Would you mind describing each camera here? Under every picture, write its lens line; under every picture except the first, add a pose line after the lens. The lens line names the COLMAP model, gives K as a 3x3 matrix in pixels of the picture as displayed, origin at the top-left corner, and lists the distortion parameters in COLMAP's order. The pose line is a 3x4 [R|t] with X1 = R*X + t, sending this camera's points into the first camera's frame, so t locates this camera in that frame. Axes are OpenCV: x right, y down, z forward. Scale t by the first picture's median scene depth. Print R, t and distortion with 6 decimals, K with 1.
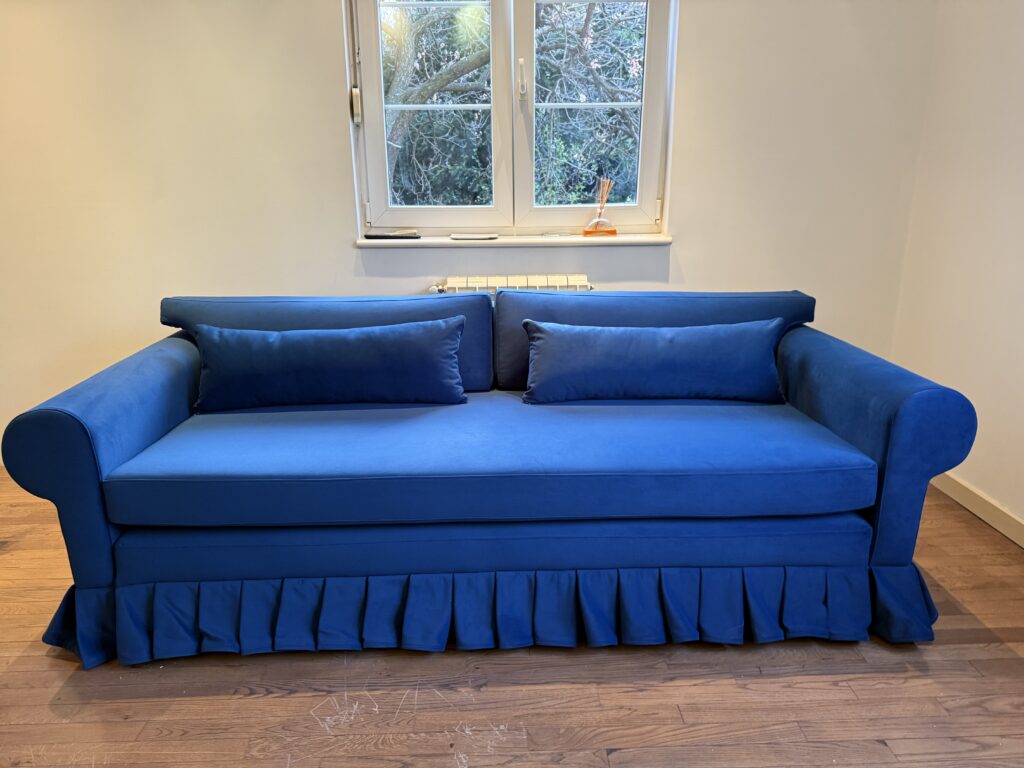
lens RADIAL K [[732.4, 0, 512.0], [0, 732.4, 384.0], [0, 0, 1]] dist [0.177561, -0.315089]
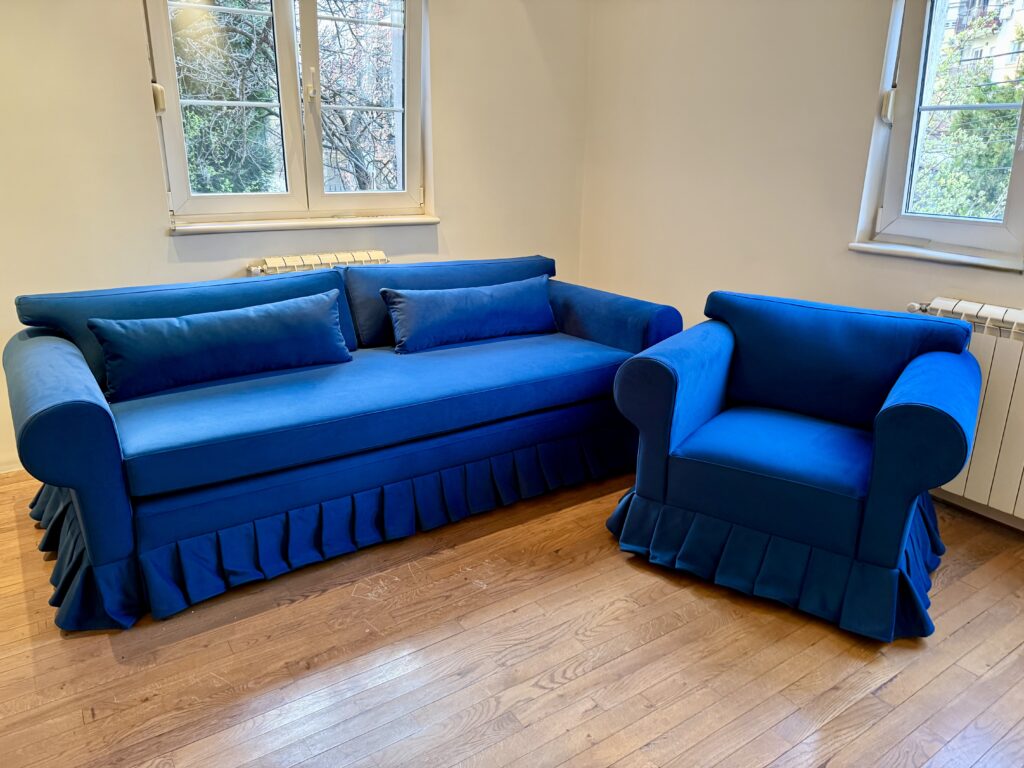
lens RADIAL K [[732.4, 0, 512.0], [0, 732.4, 384.0], [0, 0, 1]] dist [0.177561, -0.315089]
pose [[0.841724, -0.148753, 0.519012, -0.496940], [0.127280, 0.988874, 0.076999, 0.004381], [-0.524691, 0.001248, 0.851292, -0.197940]]
